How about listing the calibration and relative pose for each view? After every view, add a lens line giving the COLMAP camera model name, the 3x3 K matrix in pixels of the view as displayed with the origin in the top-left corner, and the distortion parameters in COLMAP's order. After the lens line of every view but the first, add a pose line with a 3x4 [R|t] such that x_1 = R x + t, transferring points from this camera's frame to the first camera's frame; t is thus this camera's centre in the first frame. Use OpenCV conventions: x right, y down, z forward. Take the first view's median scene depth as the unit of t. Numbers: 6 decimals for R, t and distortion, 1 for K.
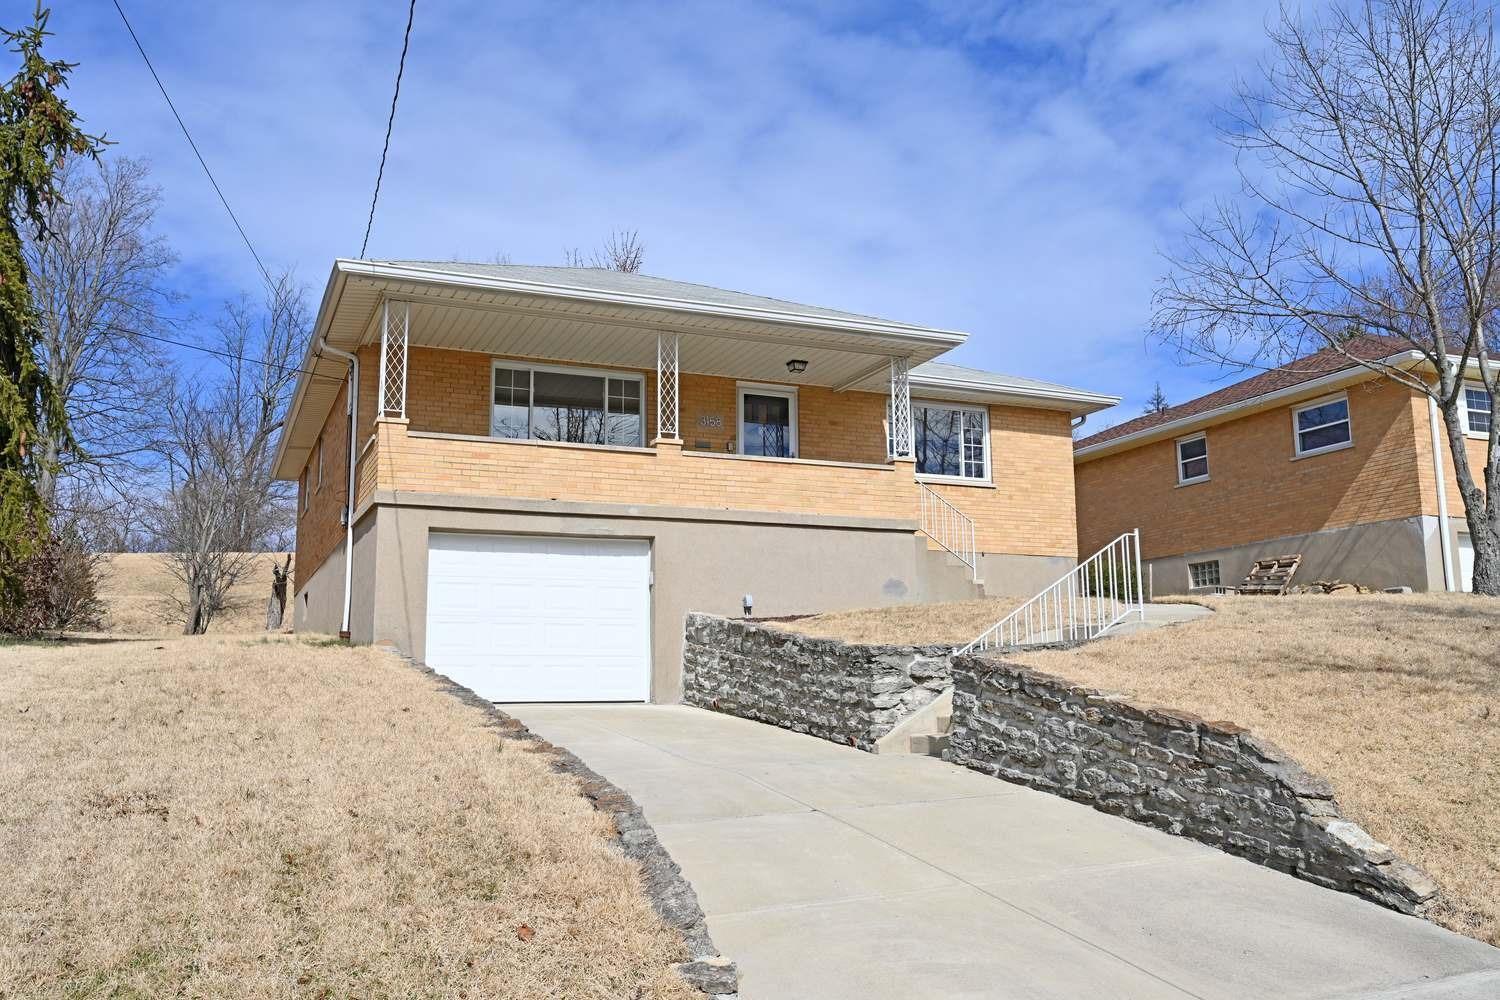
lens RADIAL K [[1297.4, 0, 749.9], [0, 1297.4, 496.8], [0, 0, 1]] dist [0.010120, 0.000793]
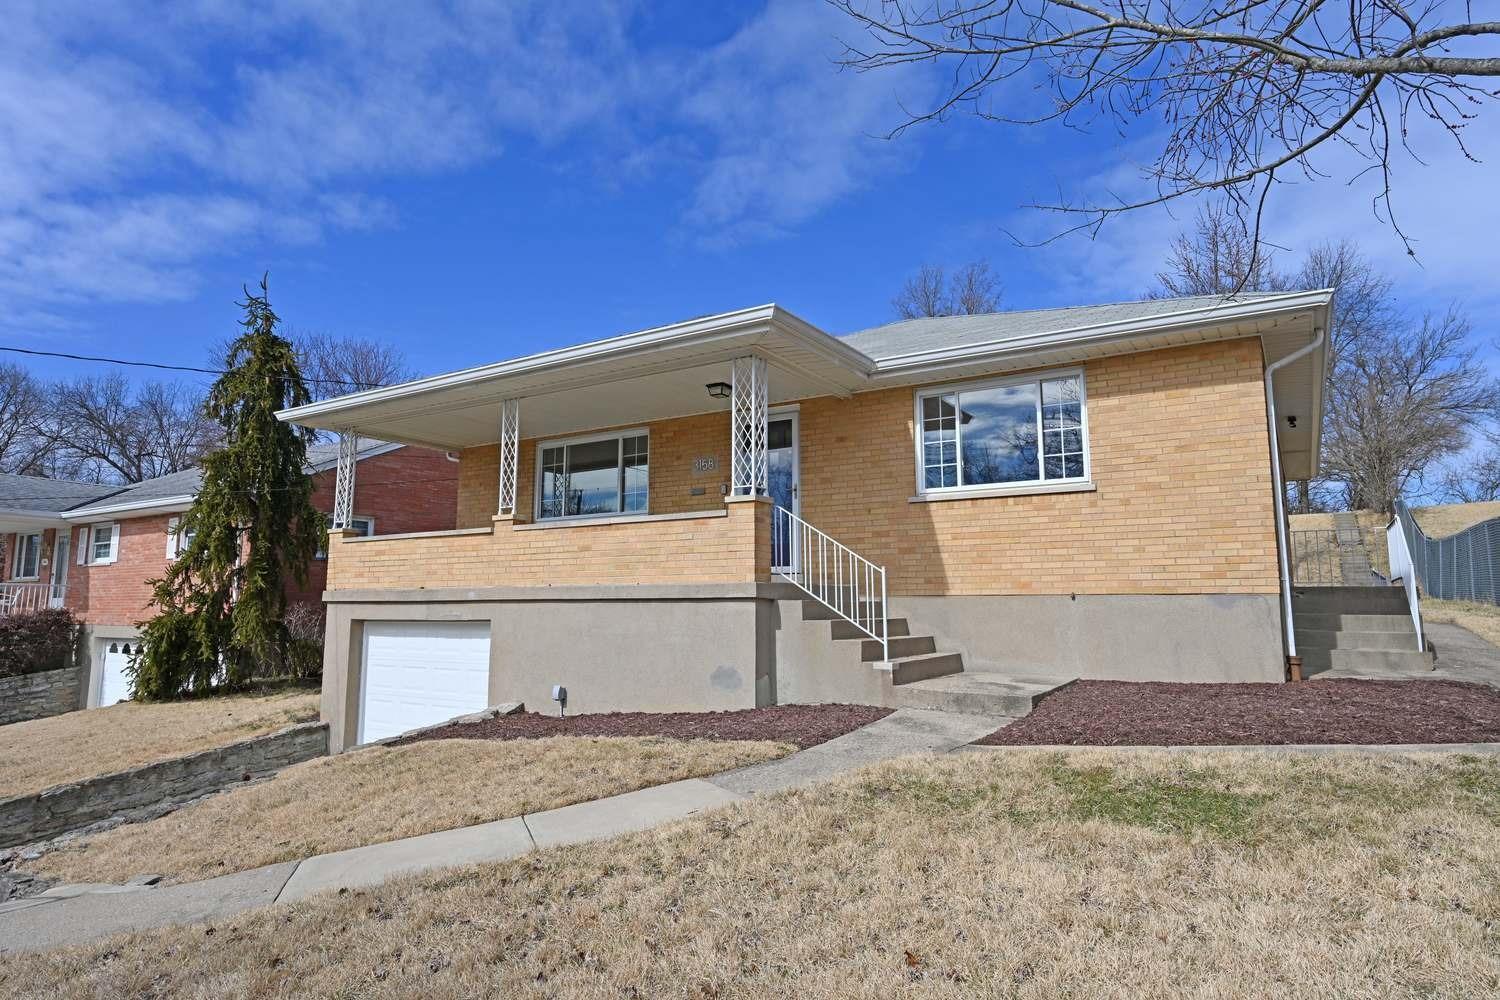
lens RADIAL K [[867.4, 0, 751.4], [0, 867.4, 501.2], [0, 0, 1]] dist [-0.003975, -0.000157]
pose [[0.569508, -0.091585, -0.816867, 0.530372], [0.127033, 0.991641, -0.022614, -0.016199], [0.812110, -0.090891, 0.576382, 0.742171]]
